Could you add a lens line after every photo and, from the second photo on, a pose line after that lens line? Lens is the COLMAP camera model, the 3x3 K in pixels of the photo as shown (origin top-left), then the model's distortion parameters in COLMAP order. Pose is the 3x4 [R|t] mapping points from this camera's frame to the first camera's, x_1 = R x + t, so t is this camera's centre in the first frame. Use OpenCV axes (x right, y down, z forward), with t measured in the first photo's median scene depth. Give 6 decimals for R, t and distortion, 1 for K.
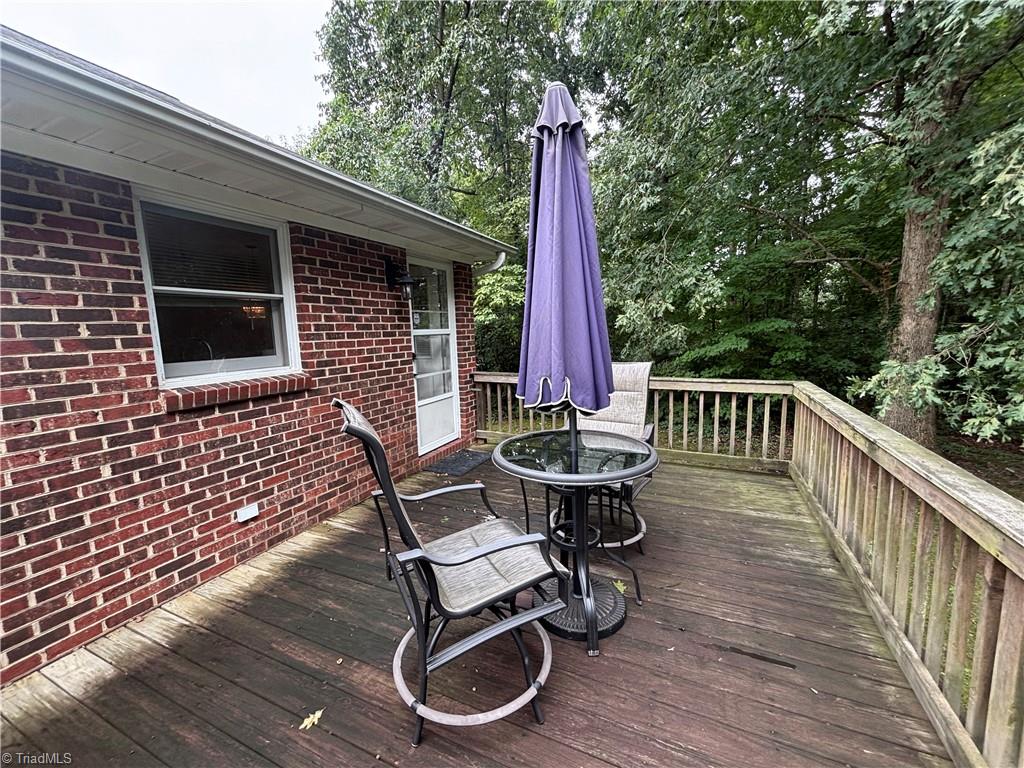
lens RADIAL K [[415.0, 0, 512.4], [0, 415.0, 379.3], [0, 0, 1]] dist [0.001814, -0.000190]
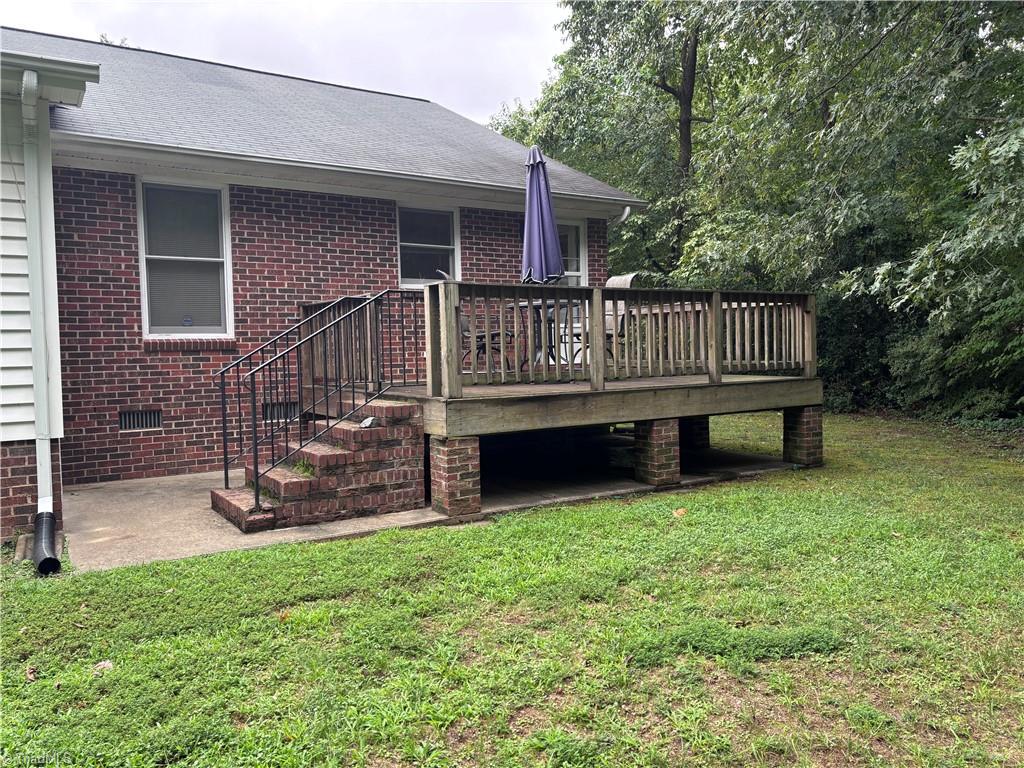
lens RADIAL K [[769.7, 0, 512.2], [0, 769.7, 381.5], [0, 0, 1]] dist [0.037429, -0.040126]
pose [[0.844350, 0.040698, -0.534245, 1.456075], [-0.072881, 0.996567, -0.039268, 0.489913], [0.530813, 0.072092, 0.844417, -1.639273]]
